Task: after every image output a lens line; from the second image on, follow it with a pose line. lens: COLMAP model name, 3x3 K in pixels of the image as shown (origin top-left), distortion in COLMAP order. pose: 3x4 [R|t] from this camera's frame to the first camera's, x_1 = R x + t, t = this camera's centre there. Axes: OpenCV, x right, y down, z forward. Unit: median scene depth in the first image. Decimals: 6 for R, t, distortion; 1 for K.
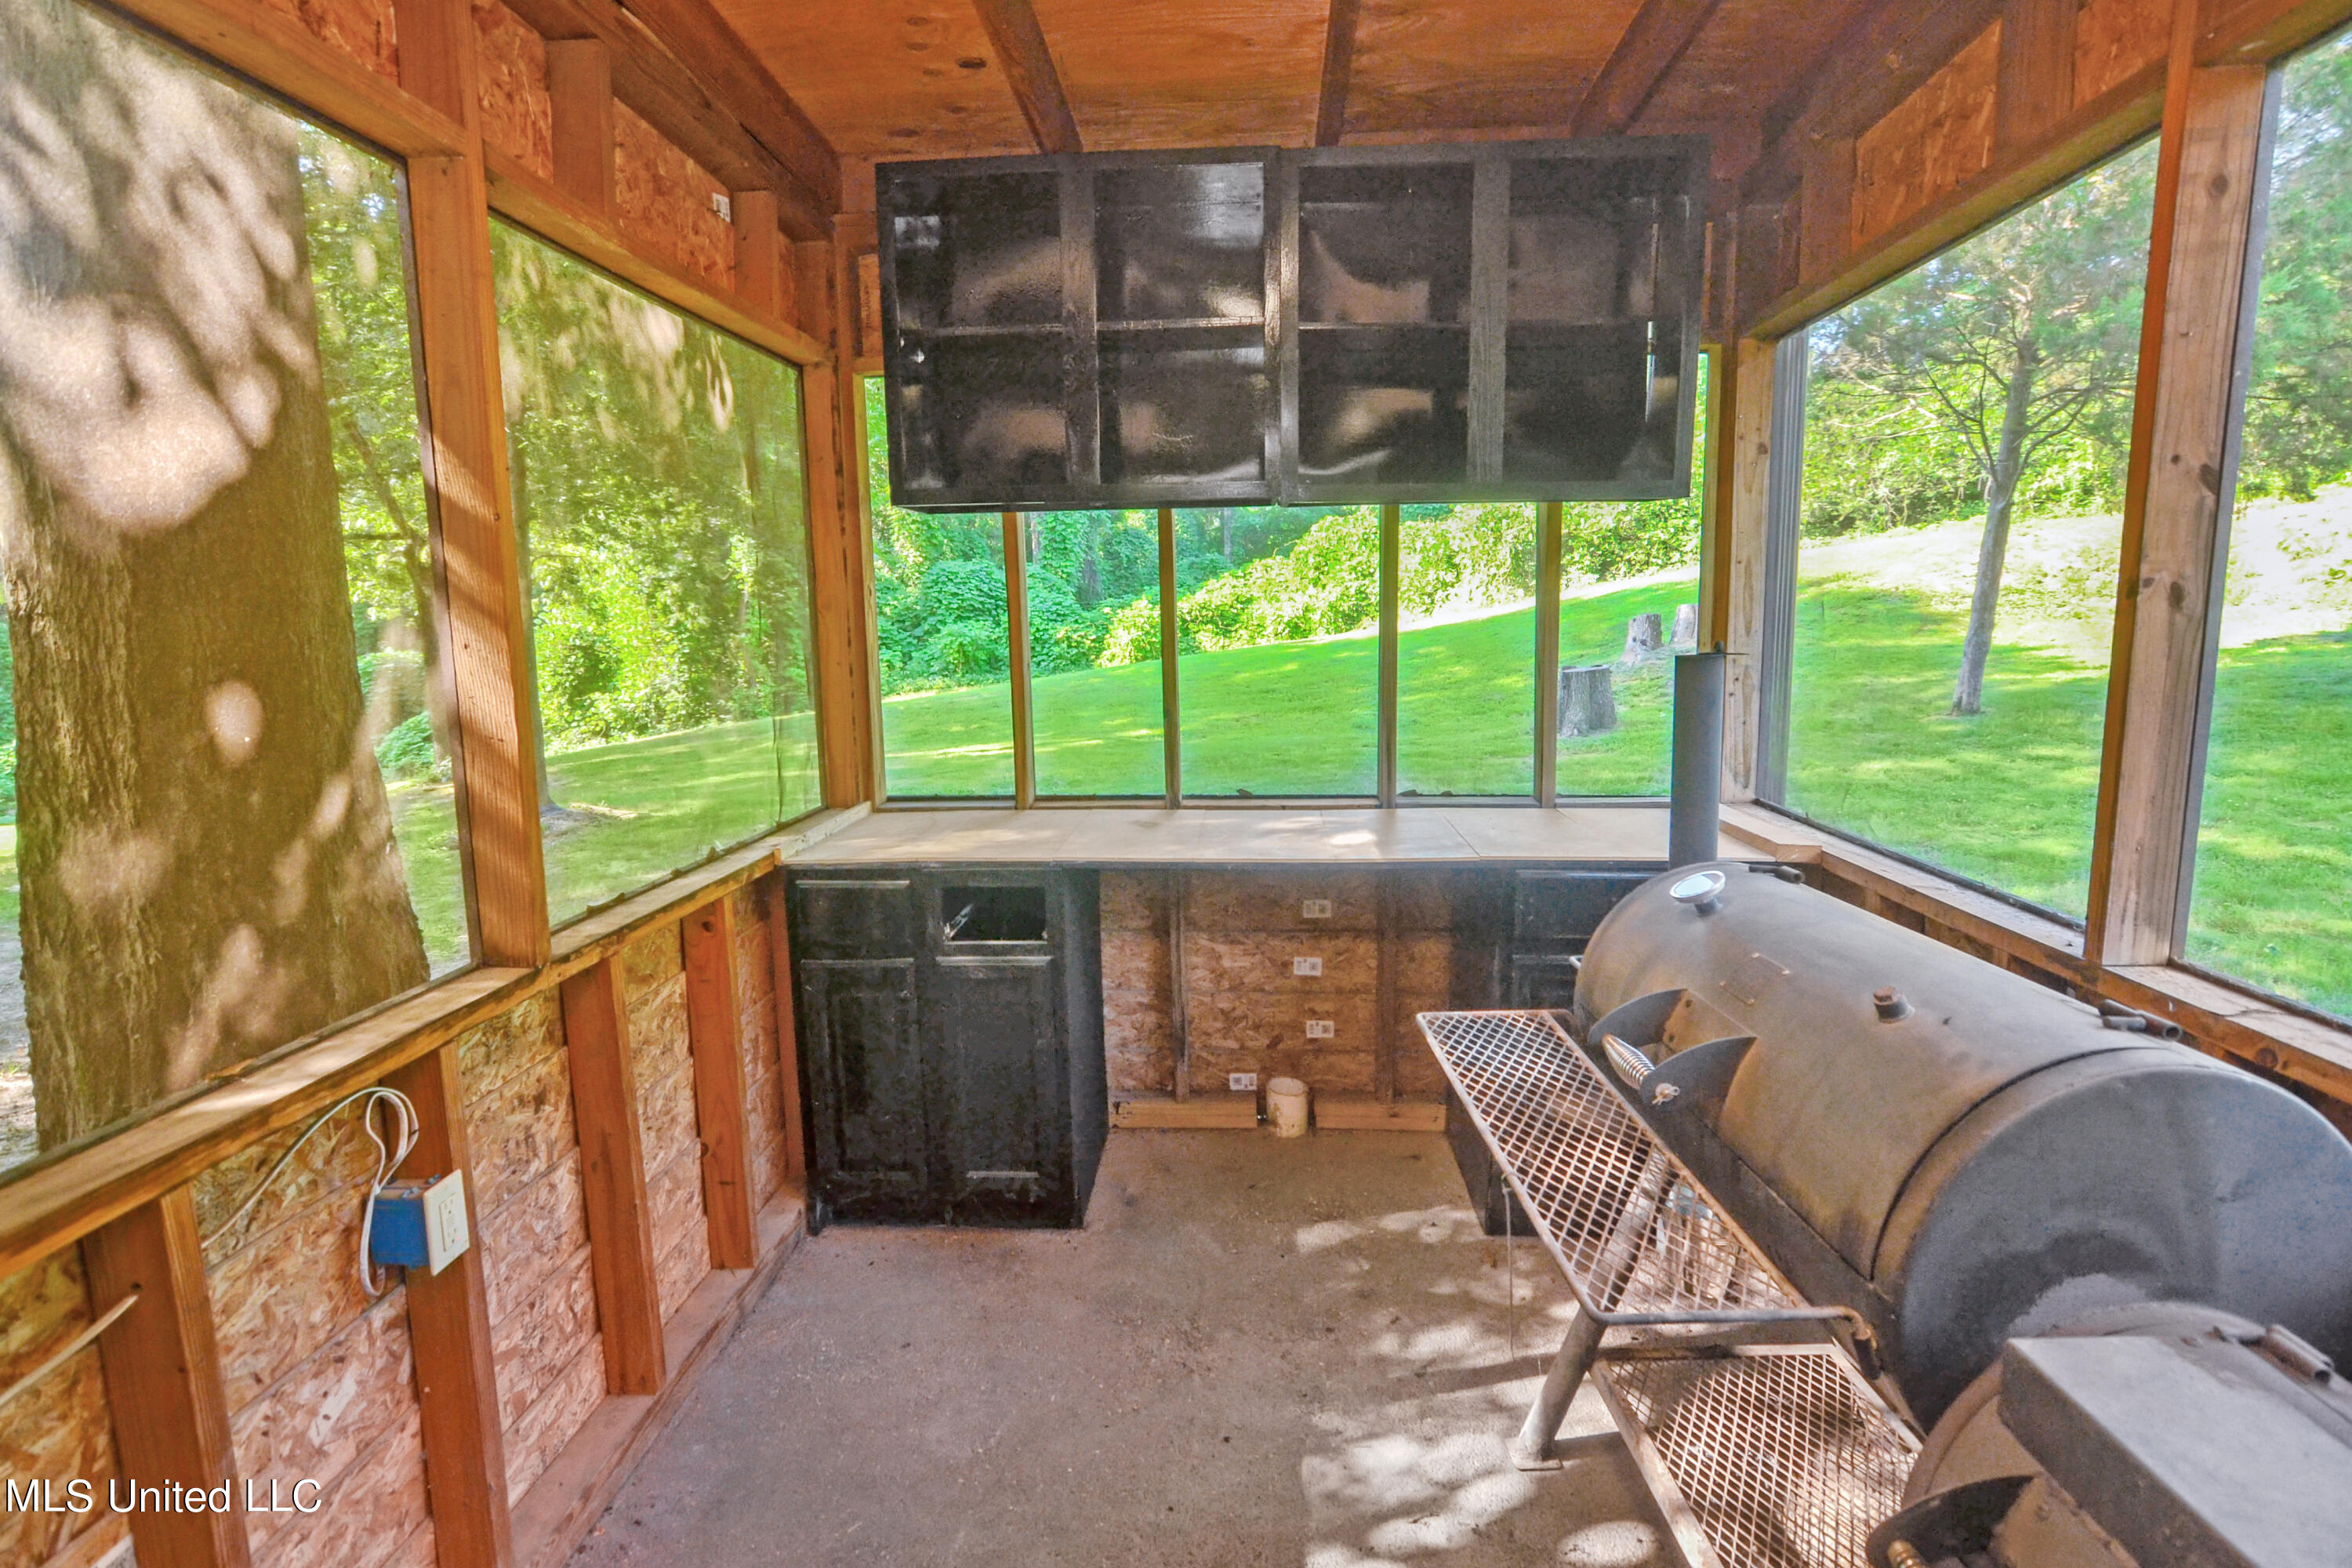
lens RADIAL K [[1162.7, 0, 1171.3], [0, 1162.7, 786.9], [0, 0, 1]] dist [-0.027765, 0.008958]
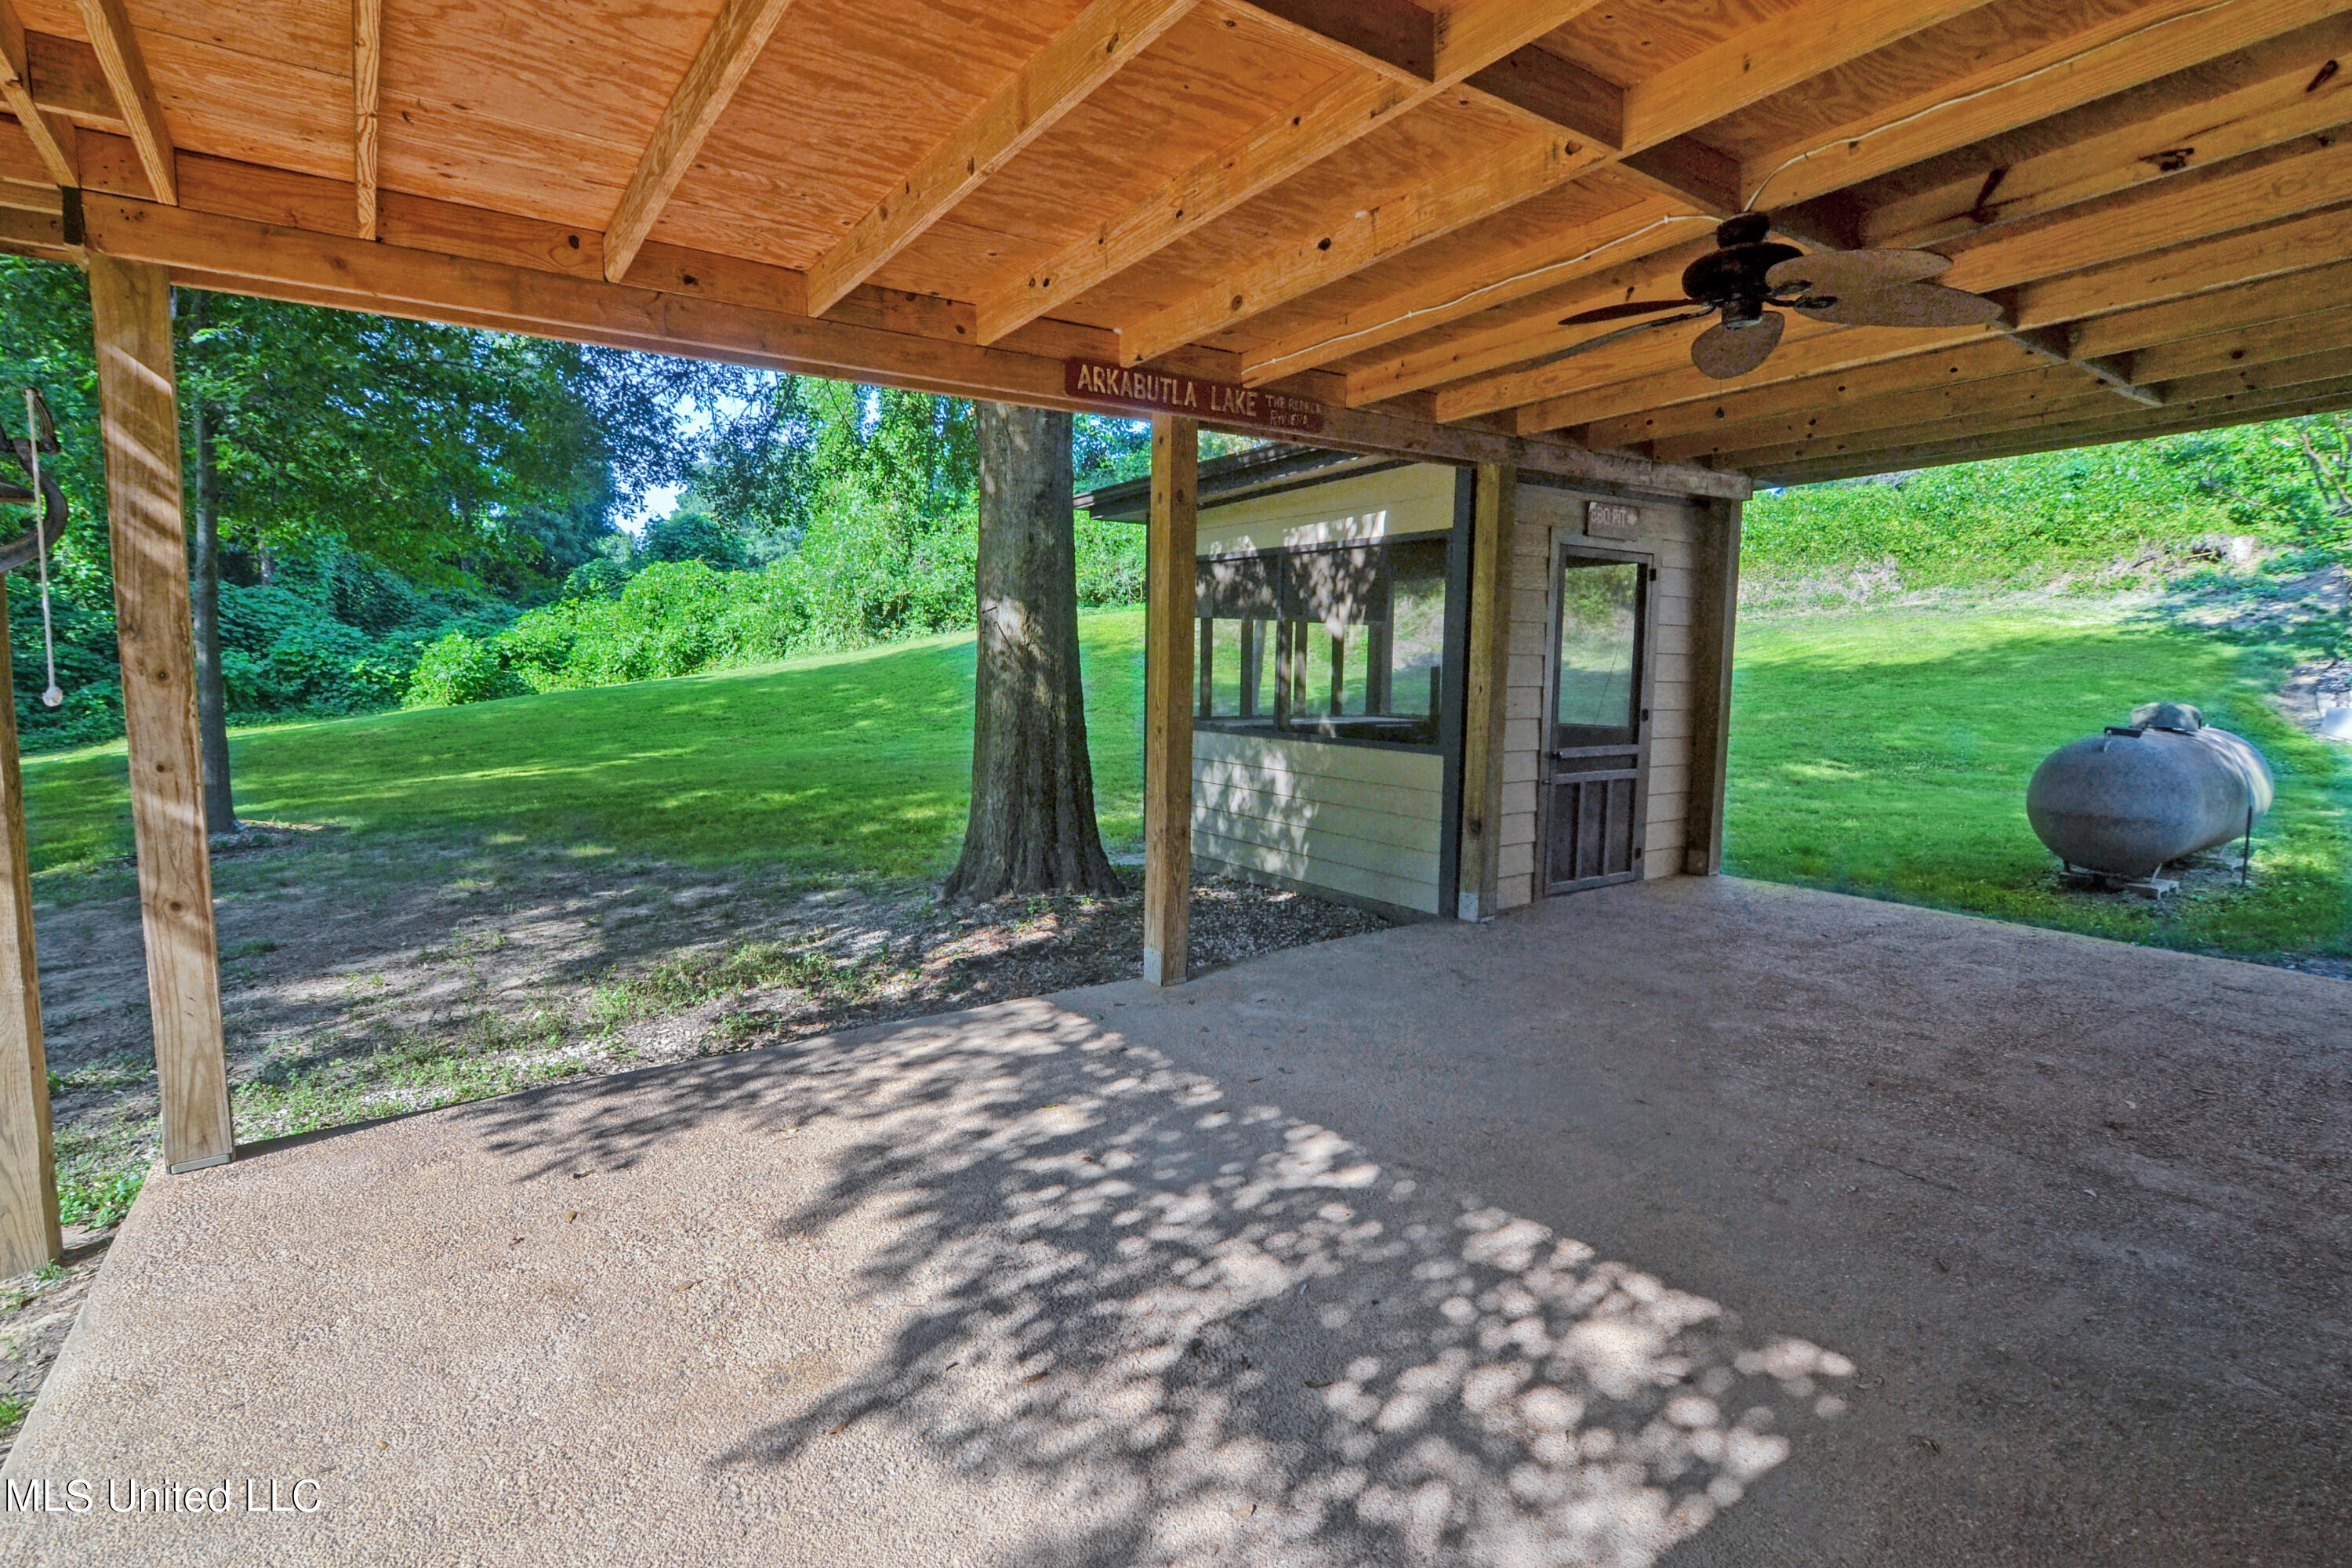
lens RADIAL K [[1162.7, 0, 1157.1], [0, 1162.7, 774.2], [0, 0, 1]] dist [-0.027765, 0.008958]
pose [[0.778730, -0.035526, 0.626353, -0.184528], [0.067485, 0.997346, -0.027335, 0.019342], [-0.623719, 0.063556, 0.779061, -0.093286]]
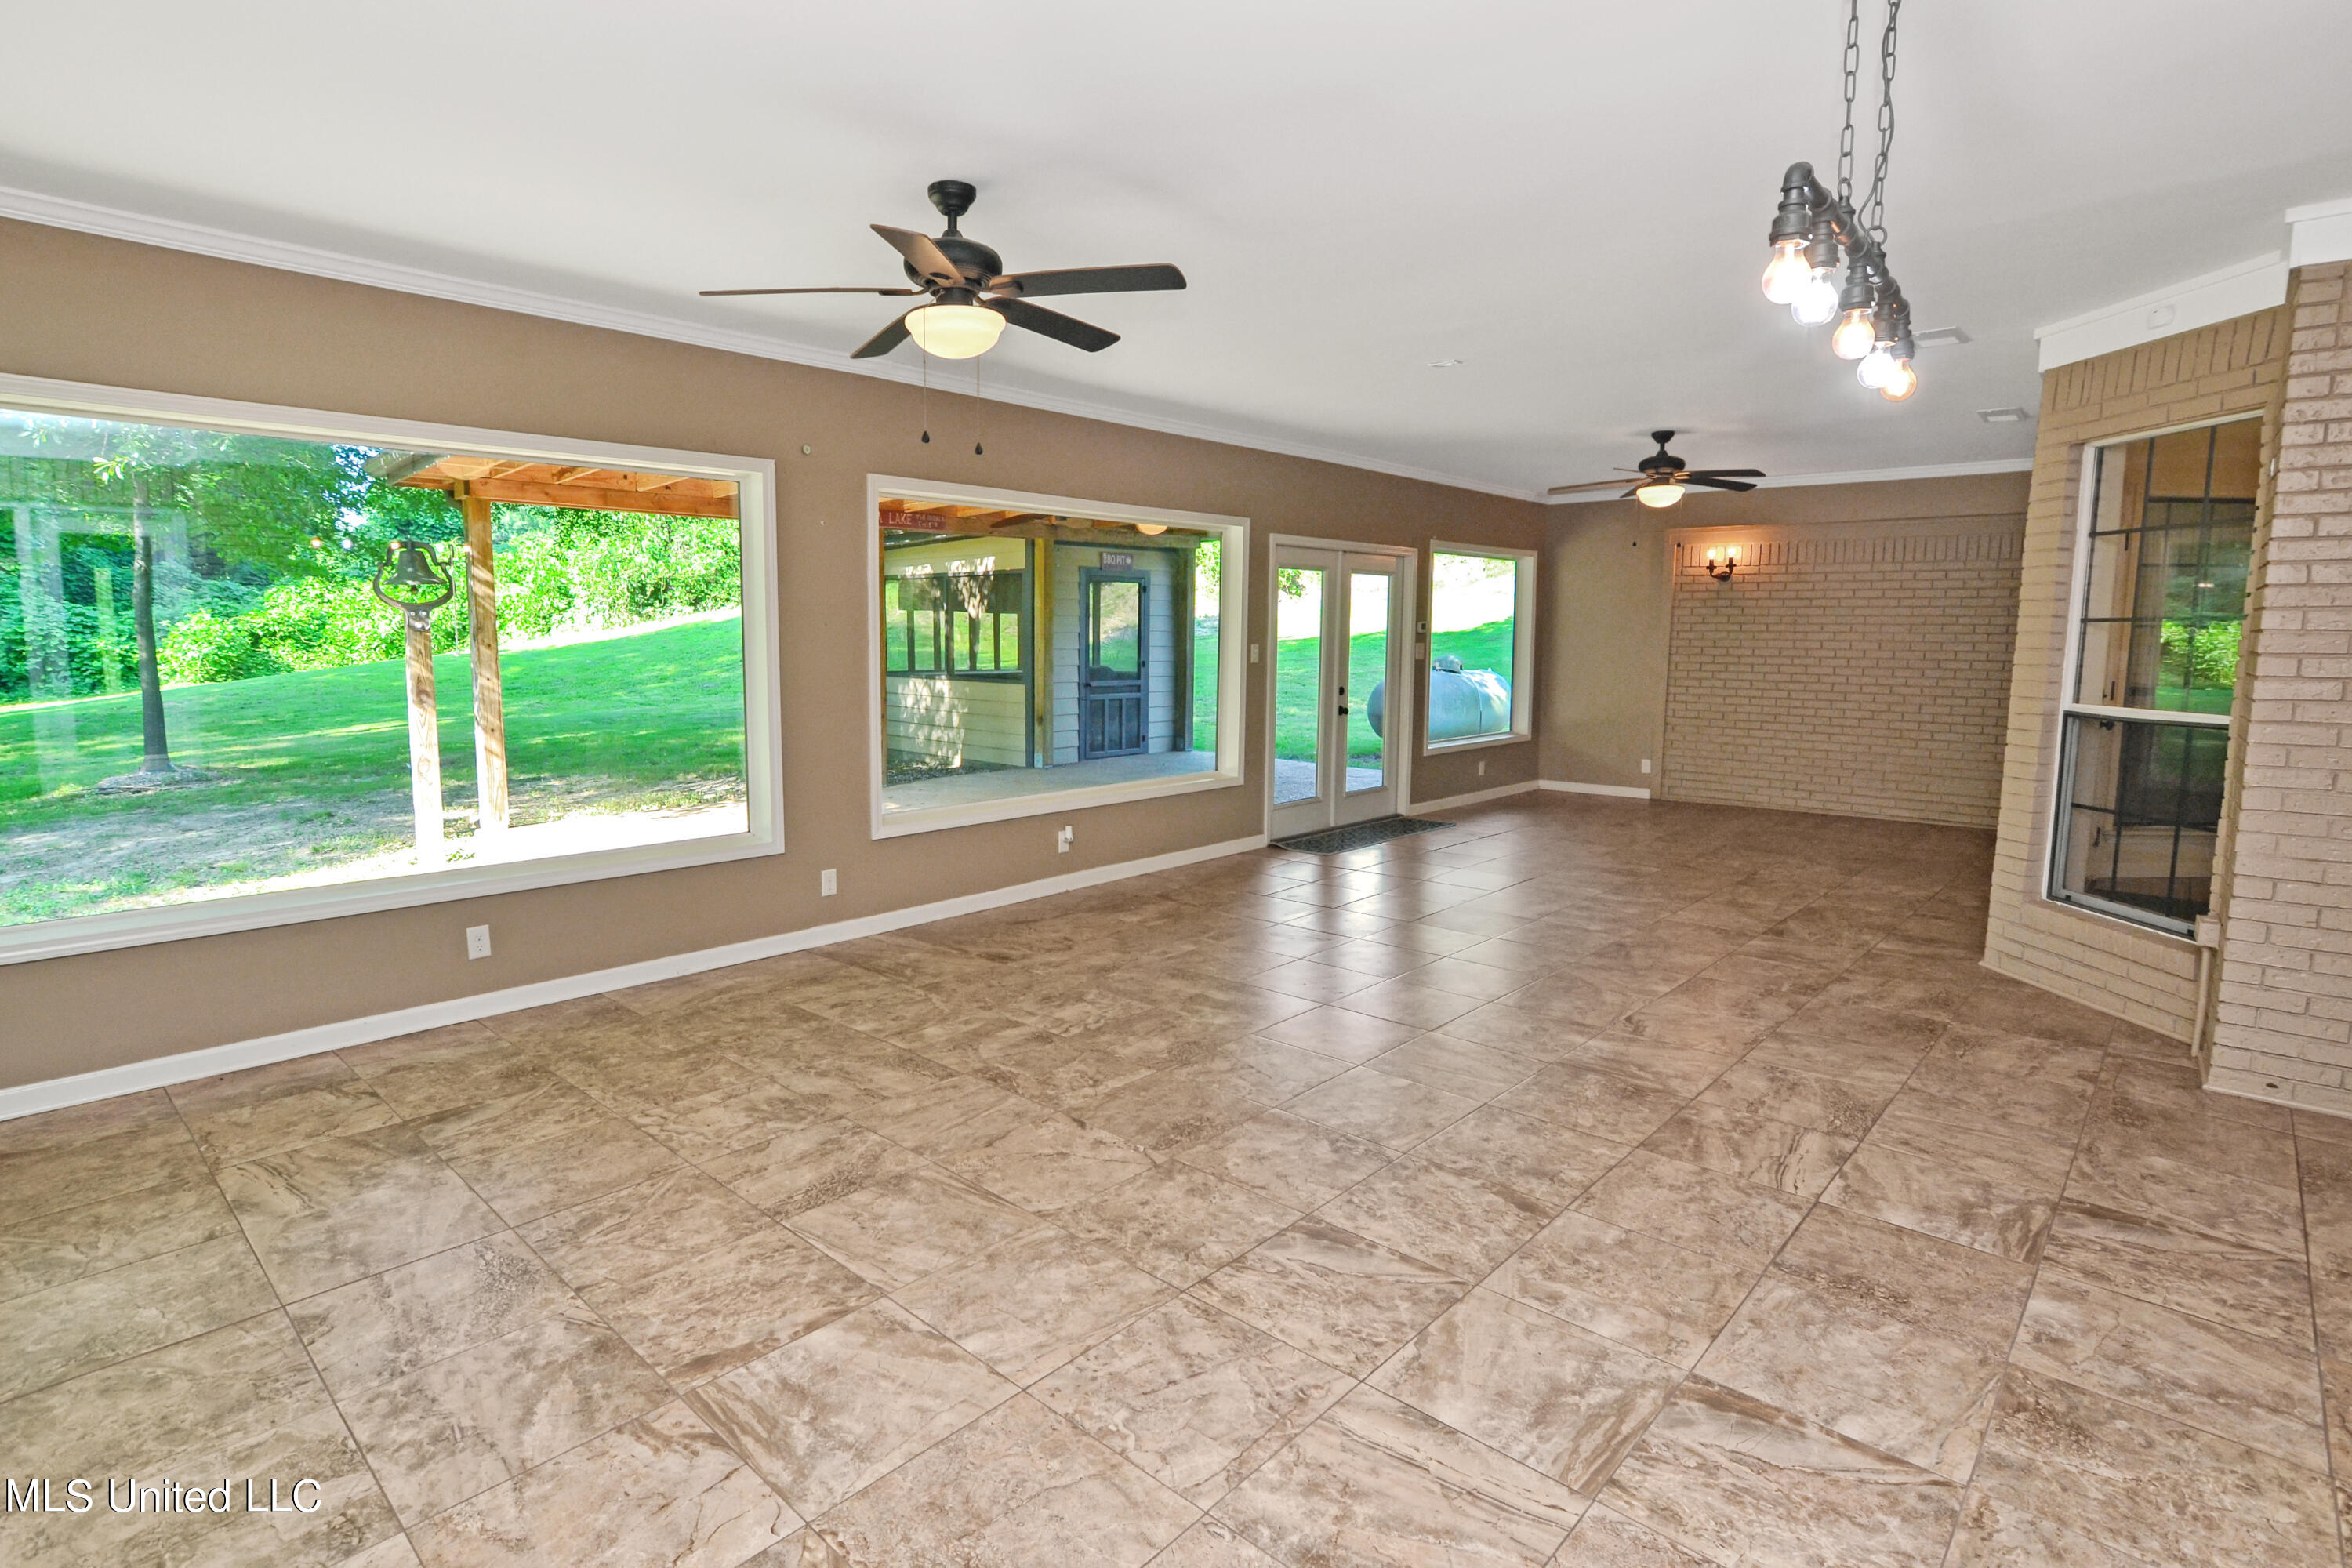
lens RADIAL K [[1162.7, 0, 1156.5], [0, 1162.7, 787.4], [0, 0, 1]] dist [-0.027765, 0.008958]
pose [[0.636519, -0.077775, 0.767329, -0.280587], [0.094914, 0.995239, 0.022141, 0.041047], [-0.765398, 0.058737, 0.640871, -0.230602]]
